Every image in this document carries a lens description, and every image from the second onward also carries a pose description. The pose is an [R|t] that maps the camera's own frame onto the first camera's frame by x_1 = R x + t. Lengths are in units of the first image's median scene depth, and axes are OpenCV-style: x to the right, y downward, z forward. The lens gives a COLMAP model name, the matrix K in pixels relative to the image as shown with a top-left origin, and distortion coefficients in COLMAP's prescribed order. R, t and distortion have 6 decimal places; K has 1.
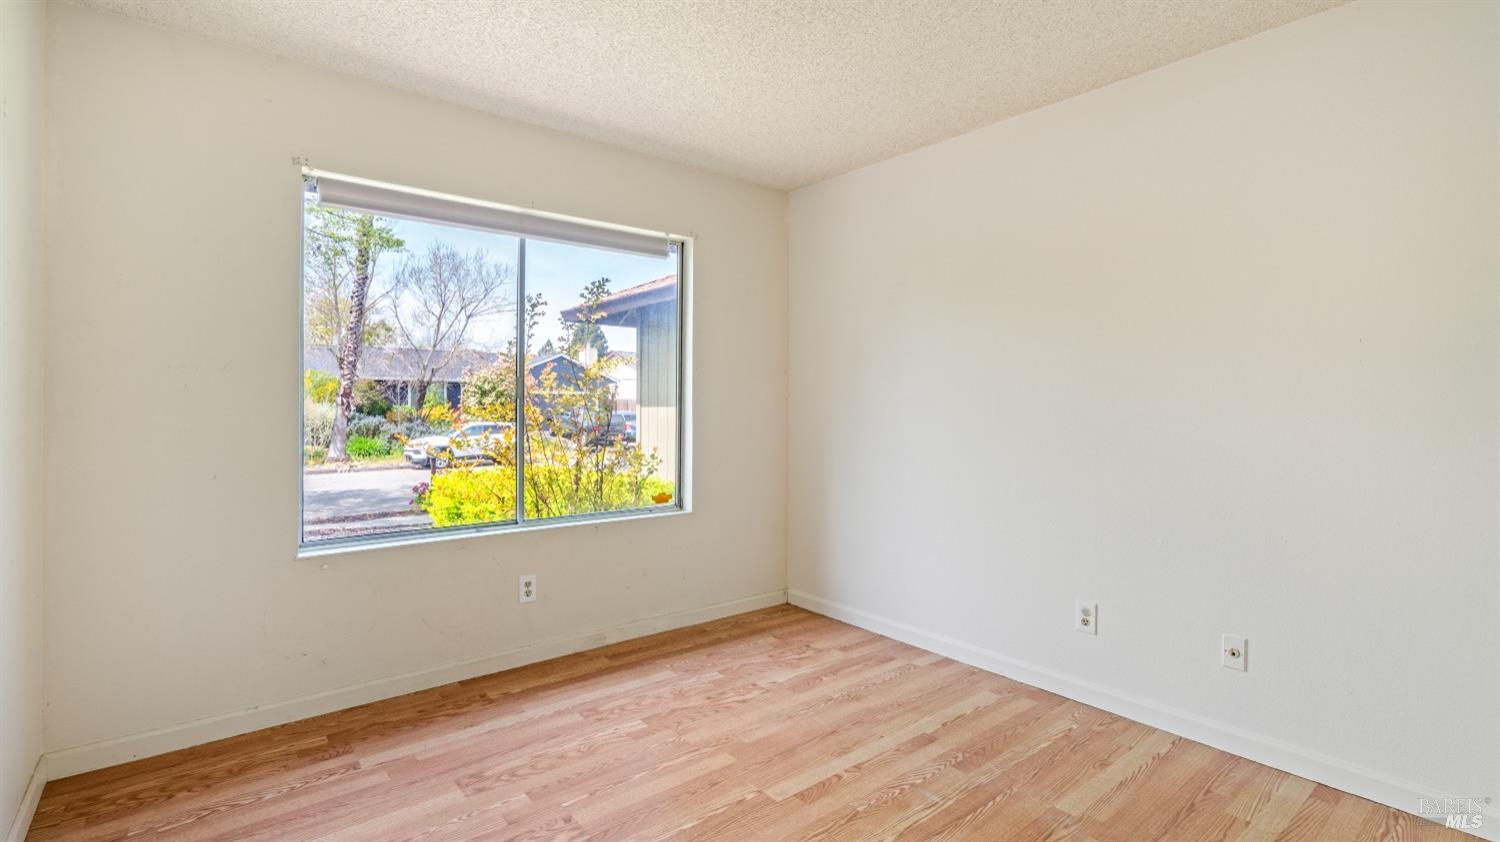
lens RADIAL K [[682.1, 0, 752.7], [0, 682.1, 406.1], [0, 0, 1]] dist [-0.001171, 0.000201]
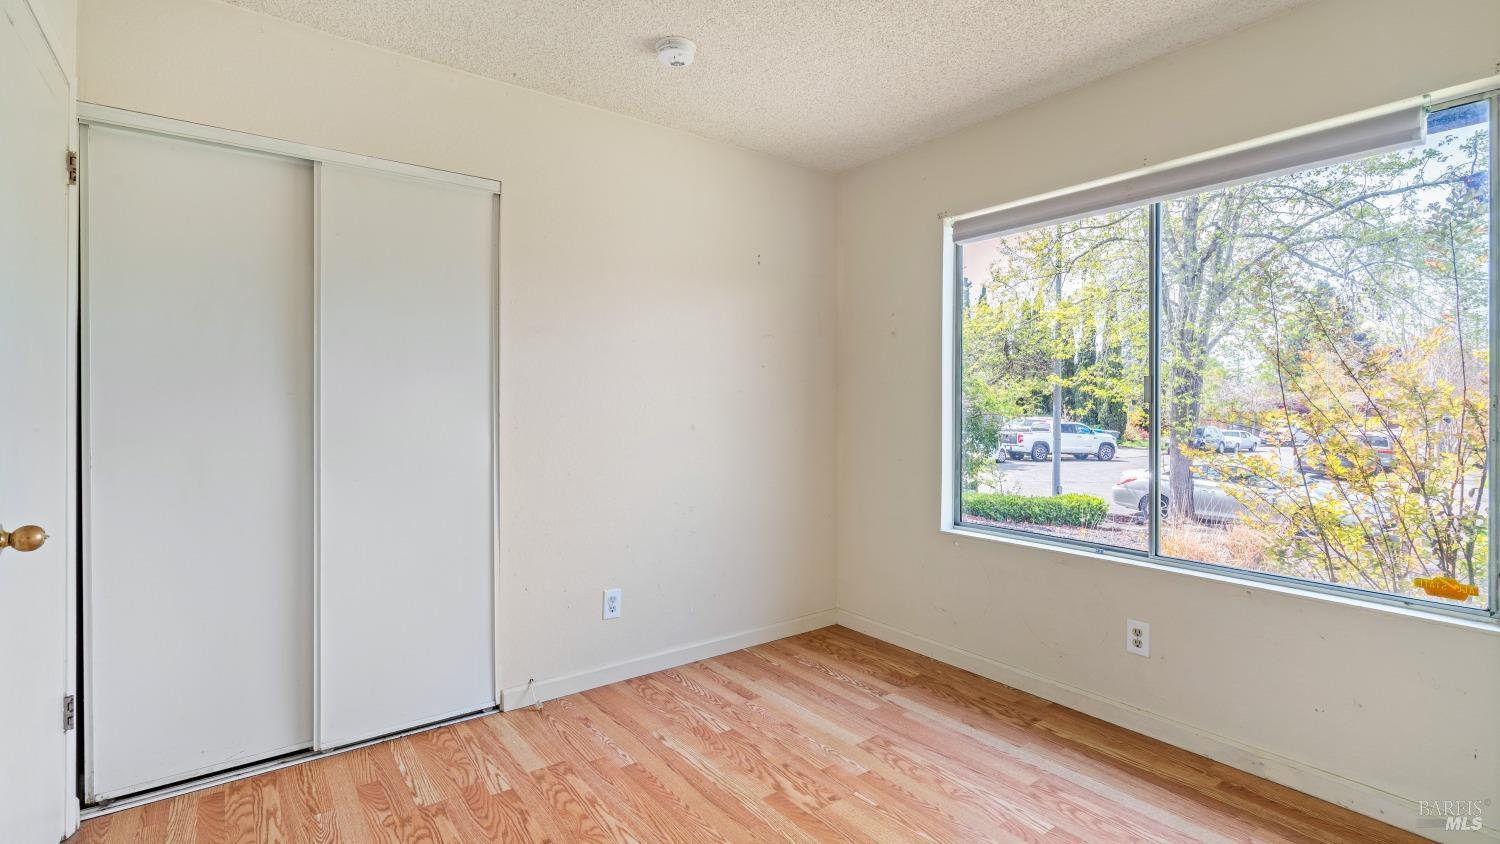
lens RADIAL K [[682.1, 0, 752.7], [0, 682.1, 407.1], [0, 0, 1]] dist [-0.001171, 0.000201]
pose [[-0.034119, -0.009611, -0.999372, 0.602447], [-0.015543, 0.999838, -0.009085, 0.010252], [0.999297, 0.015223, -0.034263, 0.687690]]
